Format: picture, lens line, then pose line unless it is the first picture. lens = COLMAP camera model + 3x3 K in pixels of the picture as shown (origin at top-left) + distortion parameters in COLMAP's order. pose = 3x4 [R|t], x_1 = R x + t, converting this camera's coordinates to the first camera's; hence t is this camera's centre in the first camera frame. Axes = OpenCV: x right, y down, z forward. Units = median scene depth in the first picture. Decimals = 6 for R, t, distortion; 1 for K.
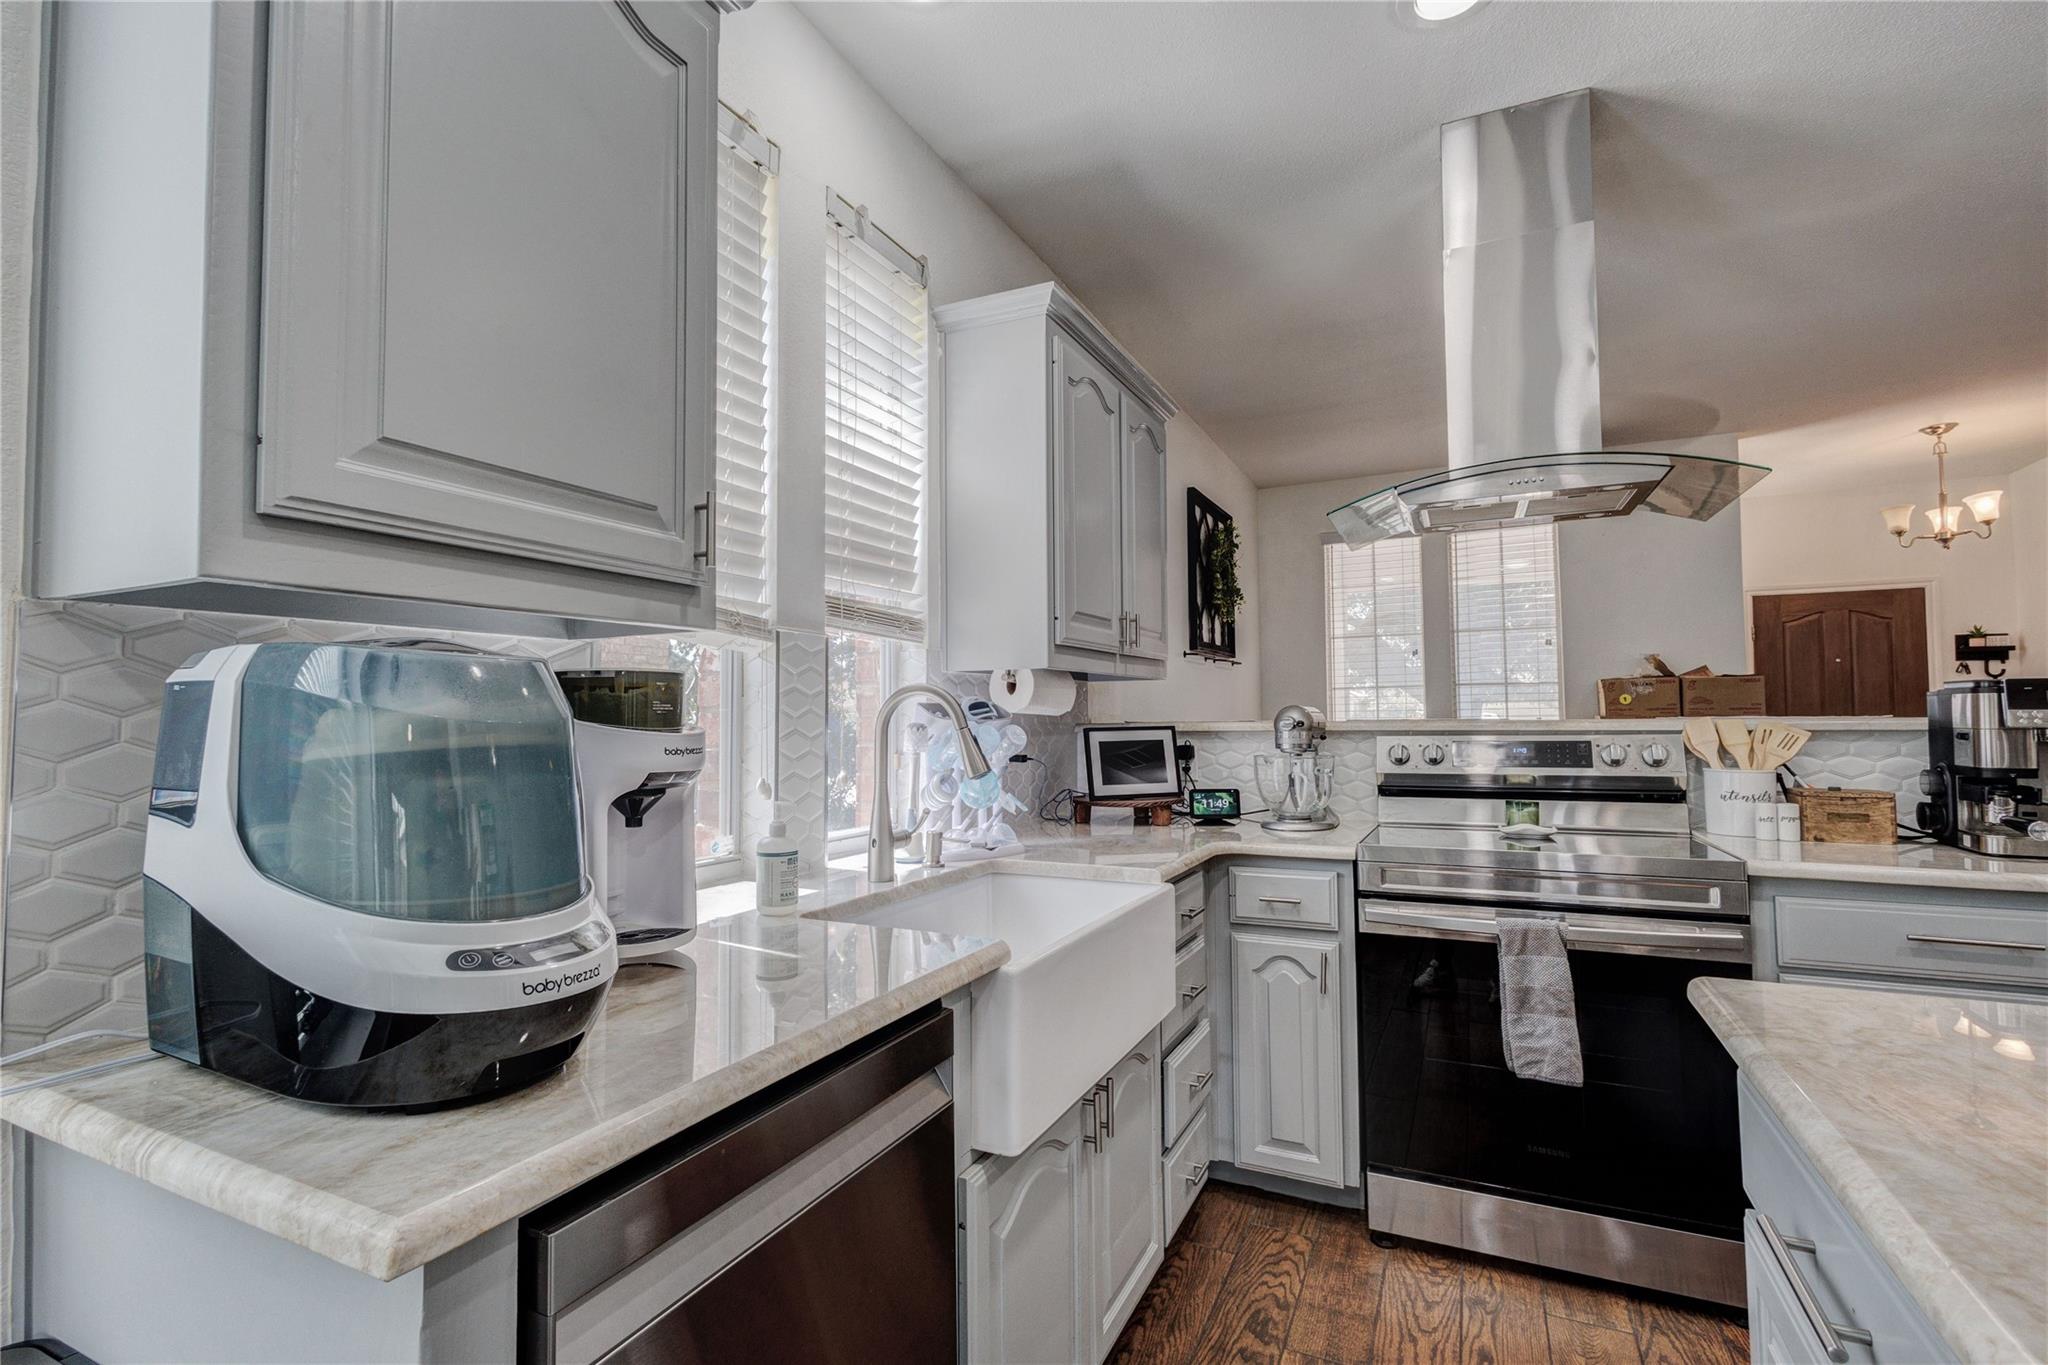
lens RADIAL K [[947.6, 0, 1018.6], [0, 947.6, 684.2], [0, 0, 1]] dist [-0.002036, -0.000228]
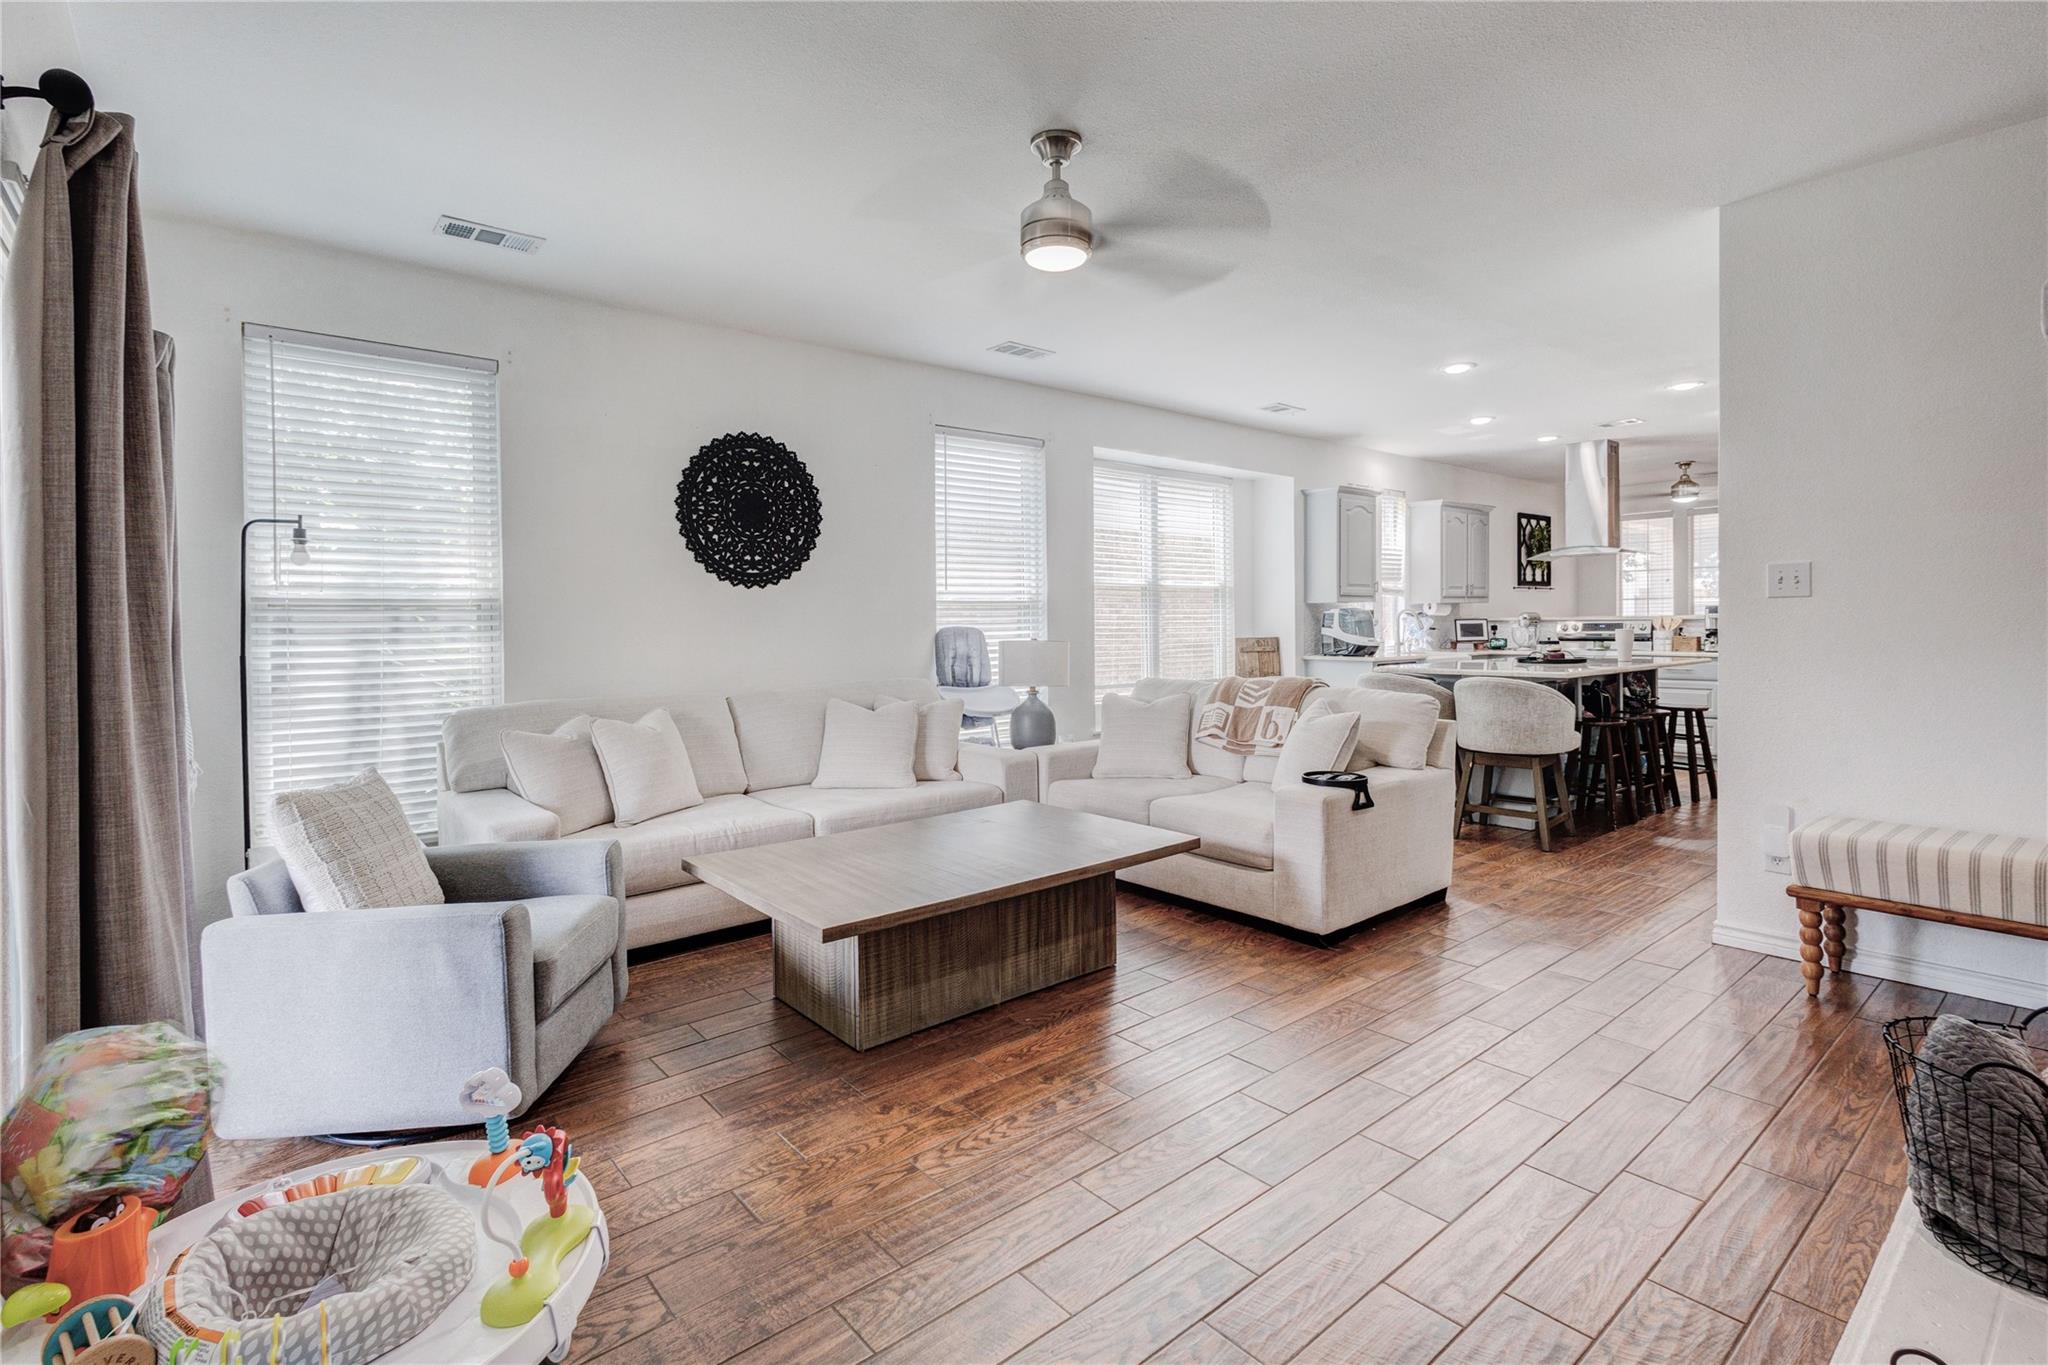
lens RADIAL K [[972.5, 0, 1019.2], [0, 972.5, 622.2], [0, 0, 1]] dist [-0.000481, -0.000064]
pose [[0.916548, 0.007707, -0.399851, 0.035948], [0.010957, 0.998955, 0.044371, -0.111357], [0.399775, -0.045049, 0.915505, -2.720802]]
